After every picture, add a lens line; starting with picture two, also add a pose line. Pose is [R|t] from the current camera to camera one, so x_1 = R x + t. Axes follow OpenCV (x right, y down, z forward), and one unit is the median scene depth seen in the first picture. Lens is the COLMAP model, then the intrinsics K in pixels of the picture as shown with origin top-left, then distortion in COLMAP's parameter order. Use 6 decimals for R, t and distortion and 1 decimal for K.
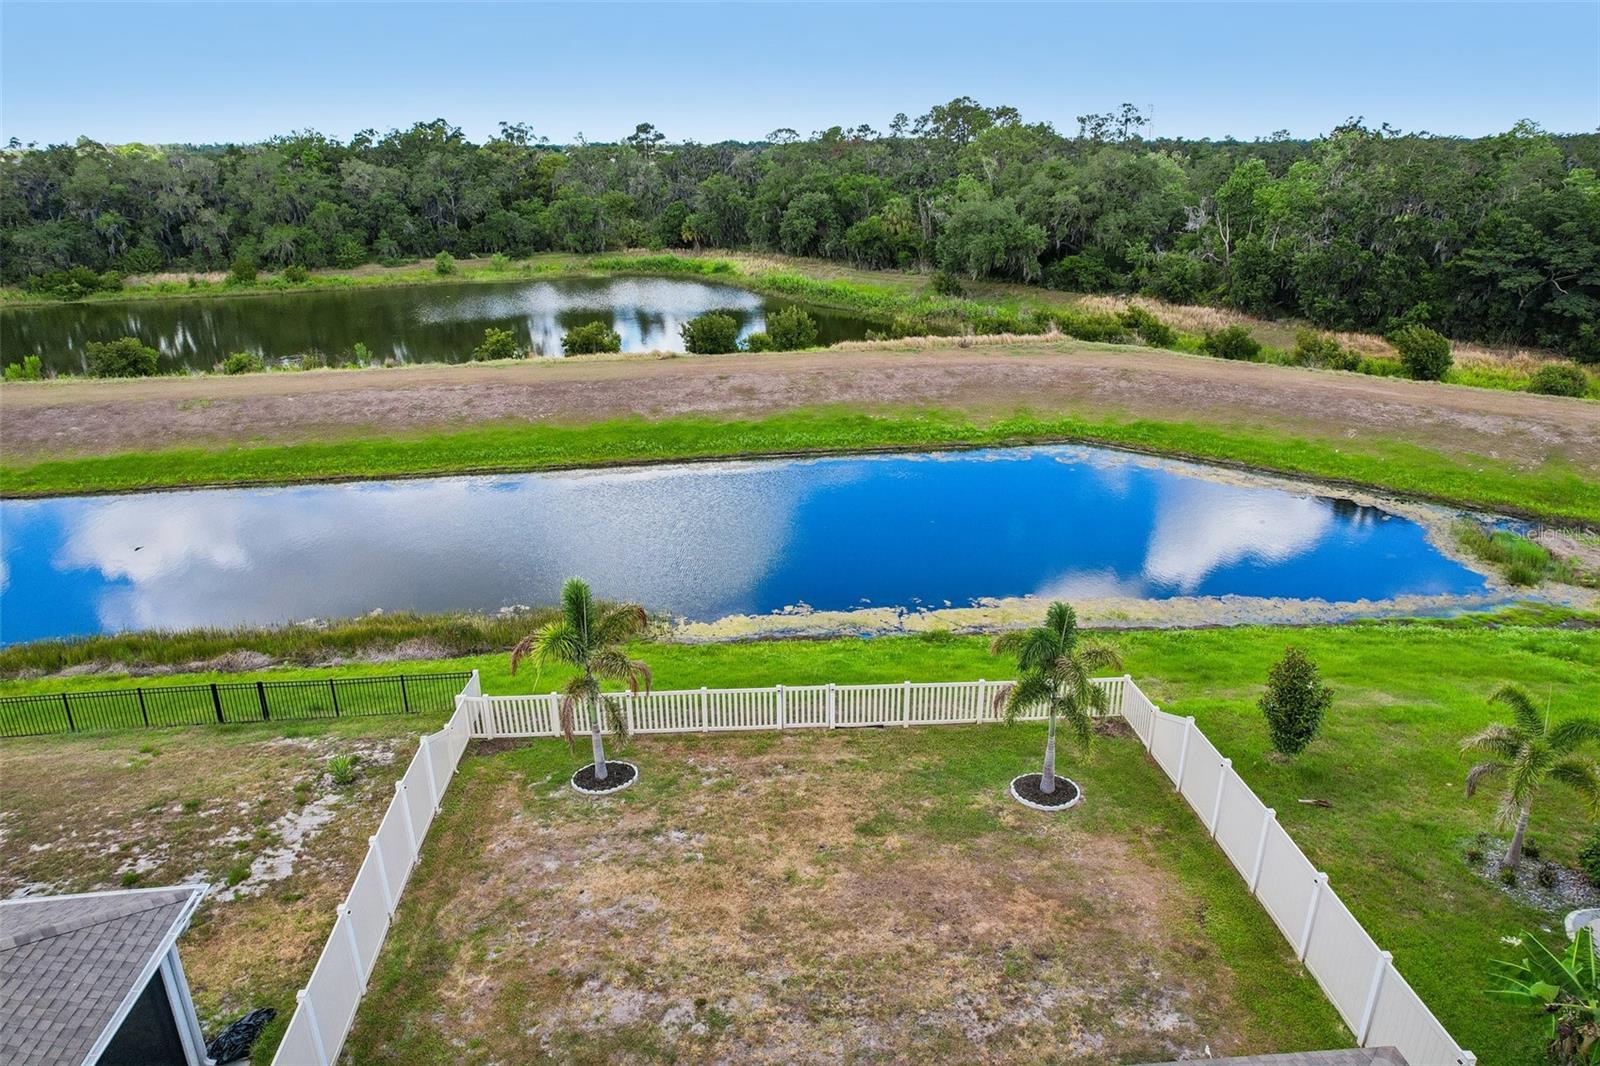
lens RADIAL K [[1021.0, 0, 799.5], [0, 1021.0, 538.4], [0, 0, 1]] dist [-0.062498, 0.047793]
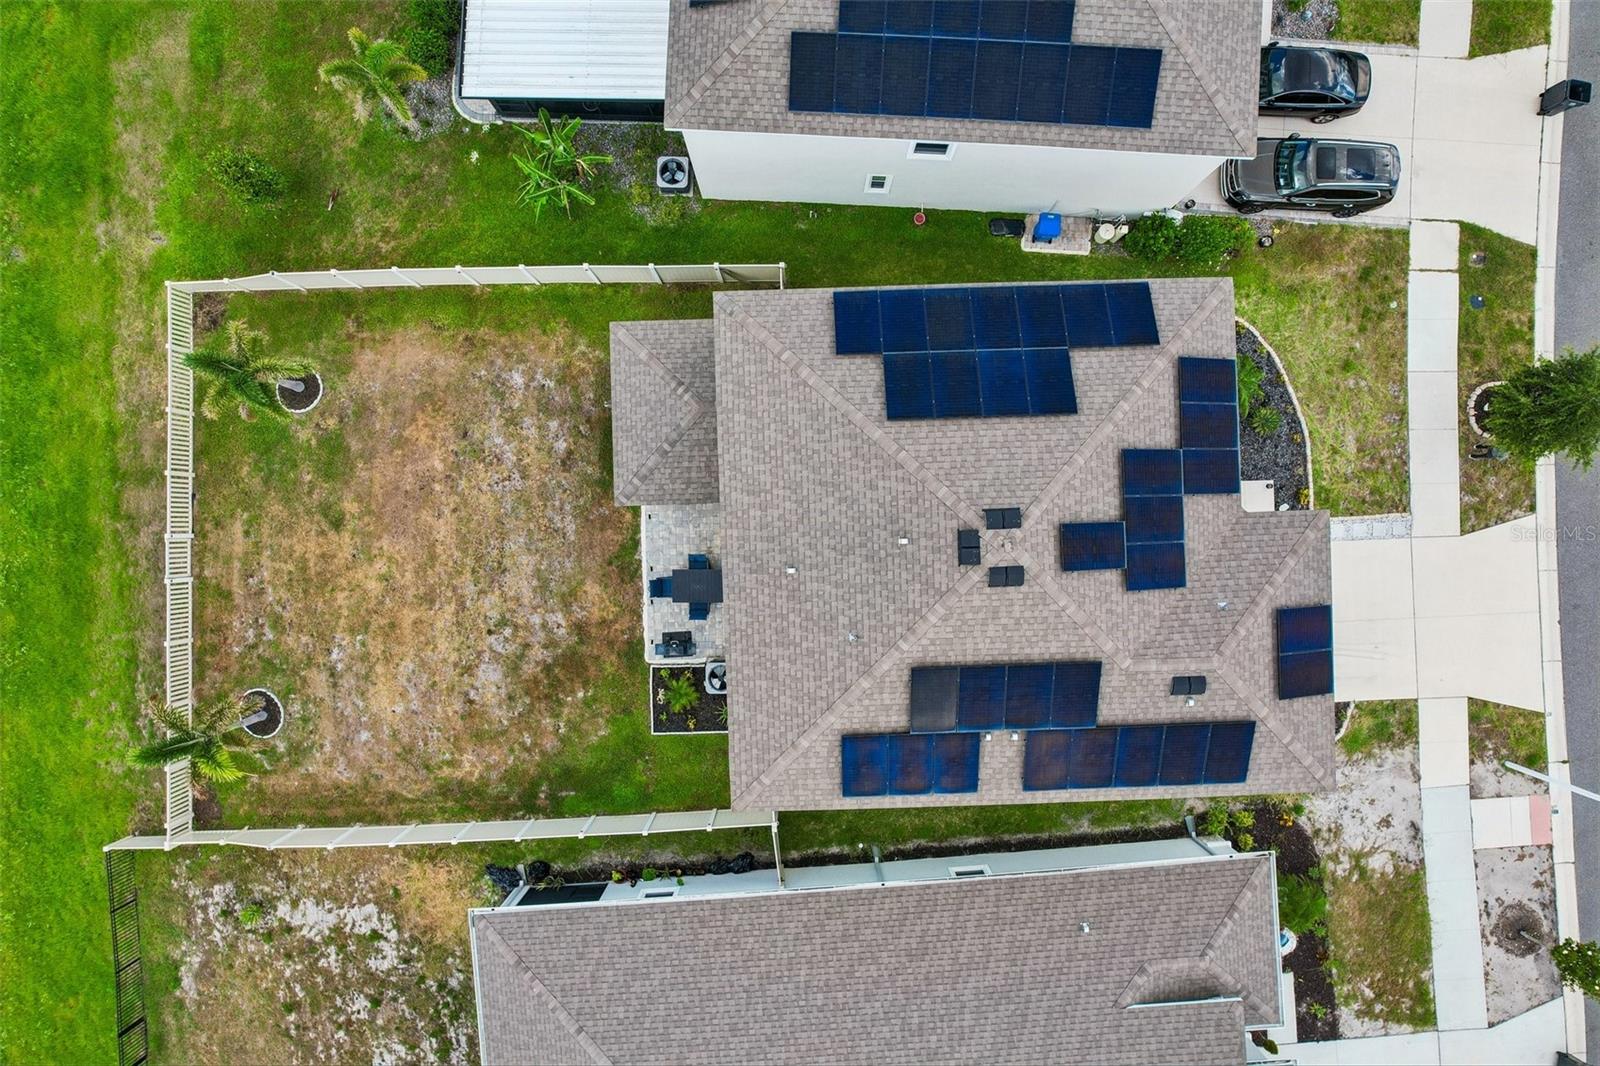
lens RADIAL K [[1021.0, 0, 797.8], [0, 1021.0, 541.6], [0, 0, 1]] dist [-0.062498, 0.047793]
pose [[0.043659, -0.999028, -0.006162, 0.082547], [0.367103, 0.010306, 0.930123, -0.855821], [-0.929155, -0.042870, 0.367196, -0.142395]]
